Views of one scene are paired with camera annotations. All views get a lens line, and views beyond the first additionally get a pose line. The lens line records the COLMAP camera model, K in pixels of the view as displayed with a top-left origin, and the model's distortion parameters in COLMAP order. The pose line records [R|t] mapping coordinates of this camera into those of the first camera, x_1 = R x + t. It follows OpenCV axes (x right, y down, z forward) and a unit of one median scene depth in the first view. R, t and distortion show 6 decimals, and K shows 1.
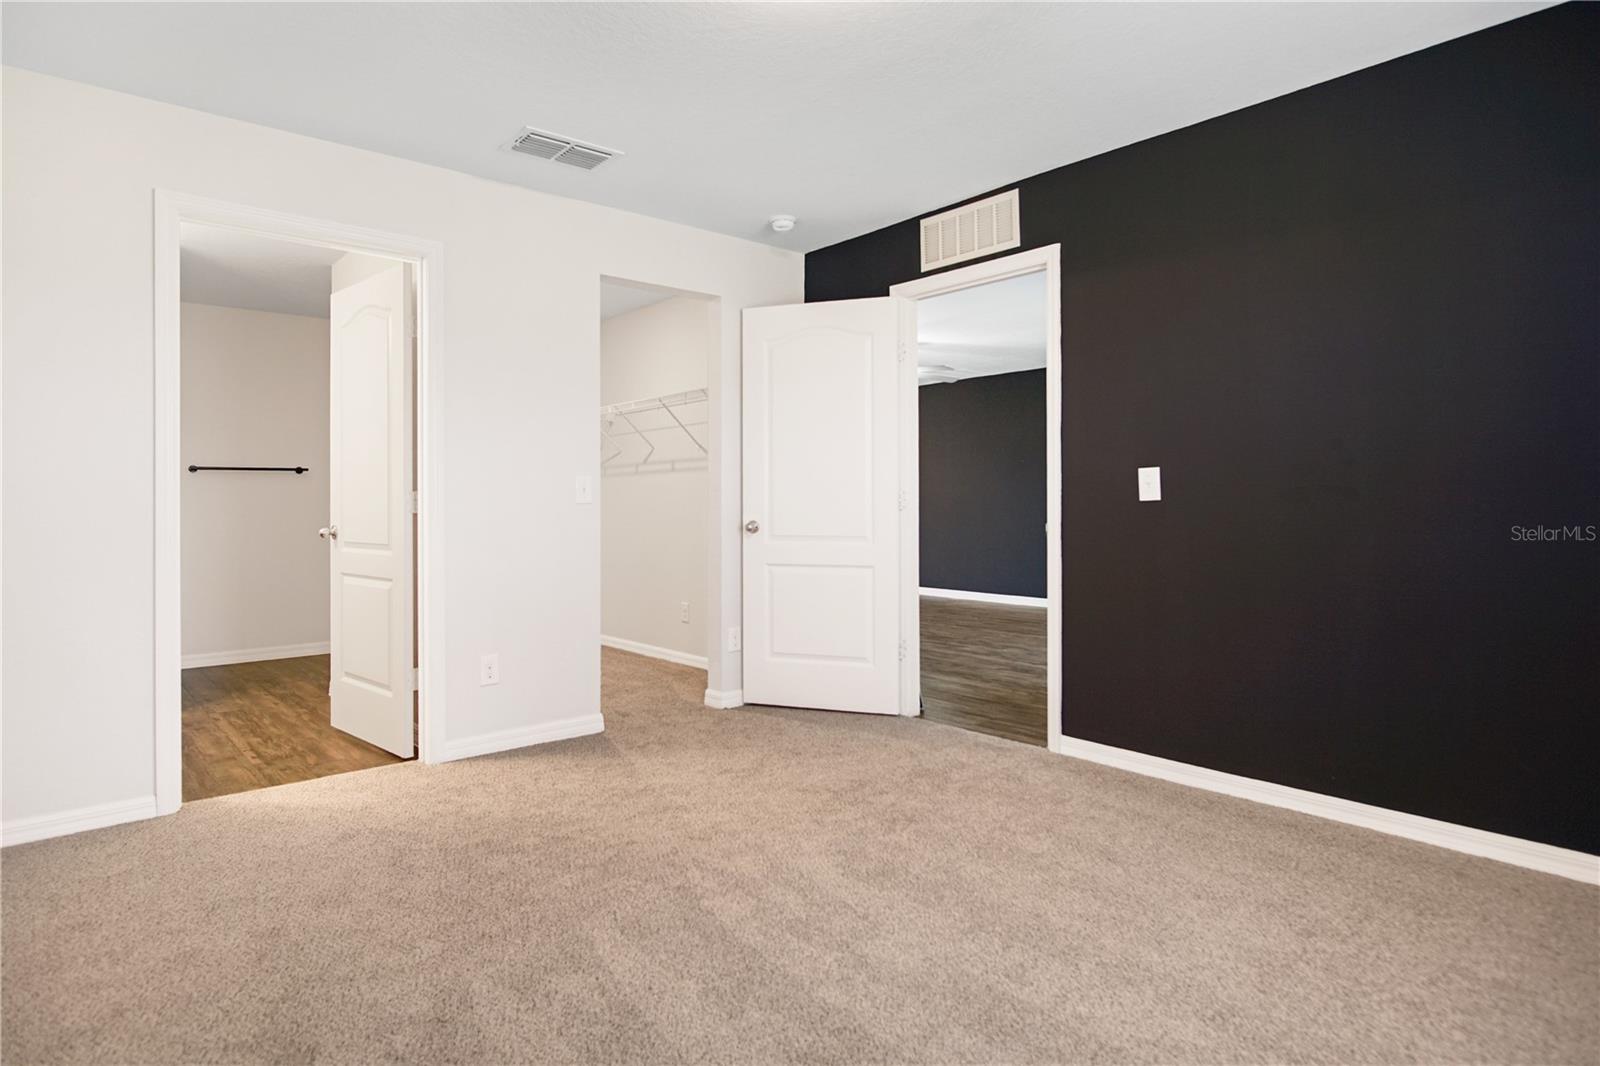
lens RADIAL K [[869.4, 0, 800.0], [0, 869.4, 520.6], [0, 0, 1]] dist [-0.010753, -0.000941]
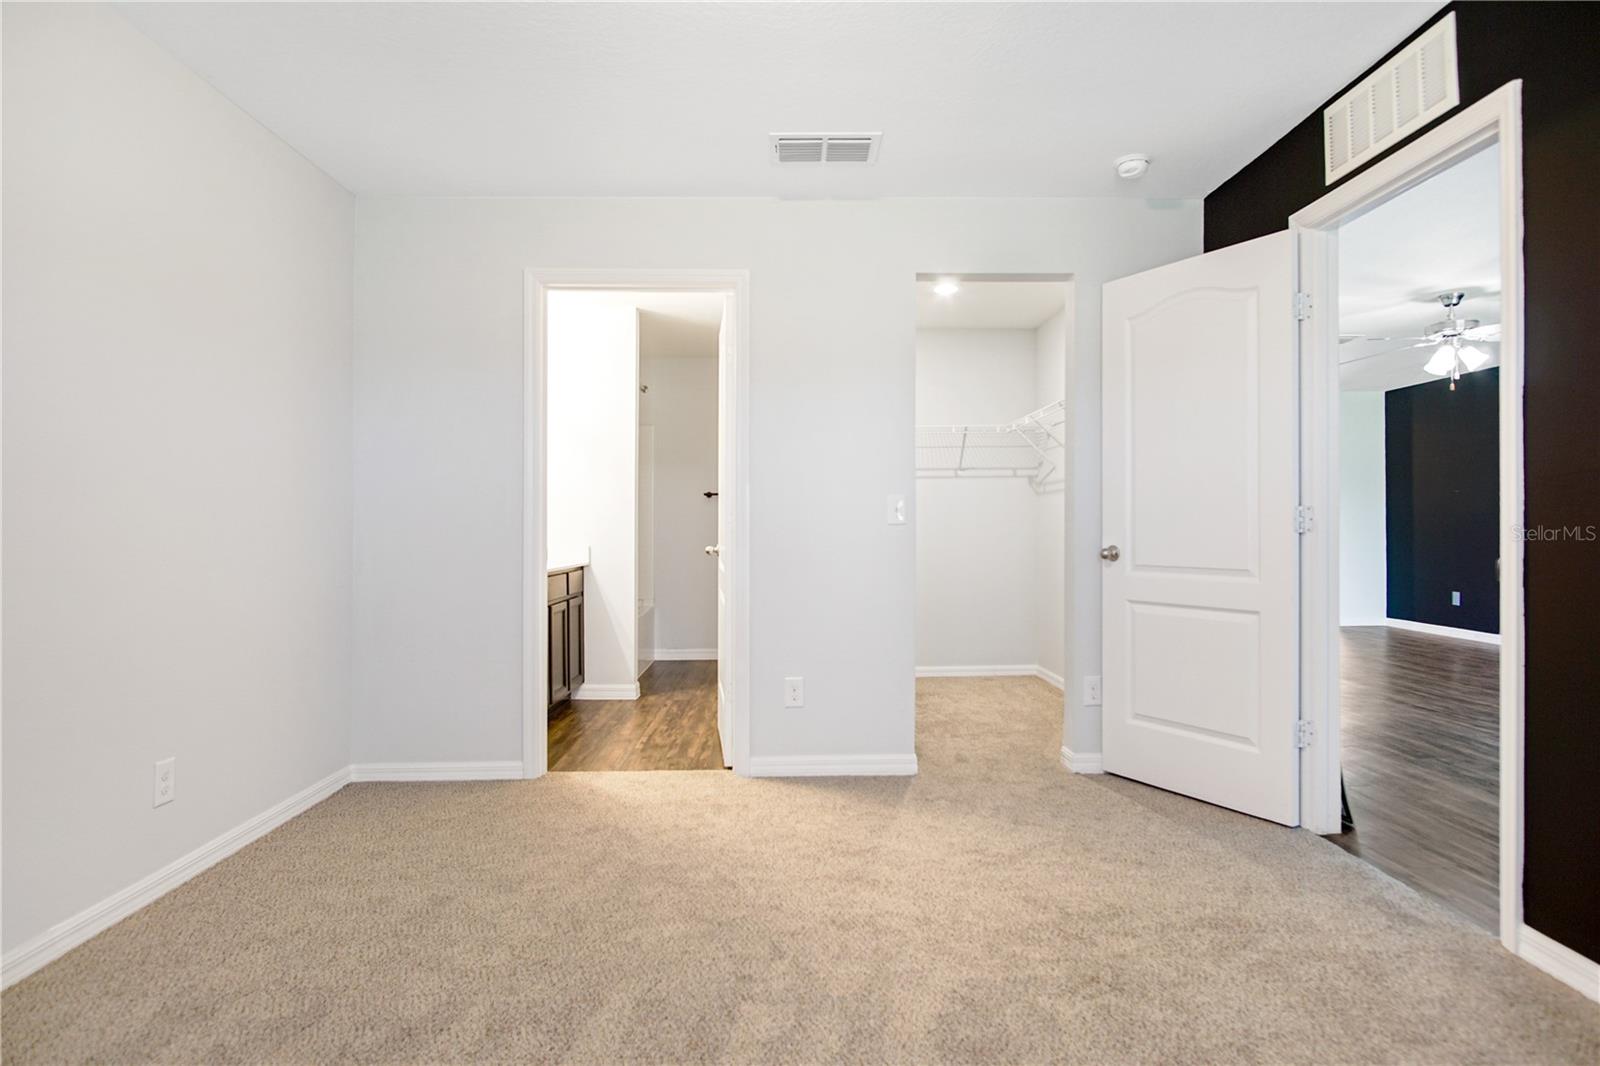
lens RADIAL K [[869.4, 0, 803.6], [0, 869.4, 536.9], [0, 0, 1]] dist [-0.010753, -0.000941]
pose [[0.773899, 0.009768, -0.633234, 0.283736], [-0.011178, 0.999936, 0.001763, -0.007528], [0.633210, 0.005714, 0.773959, 0.241078]]
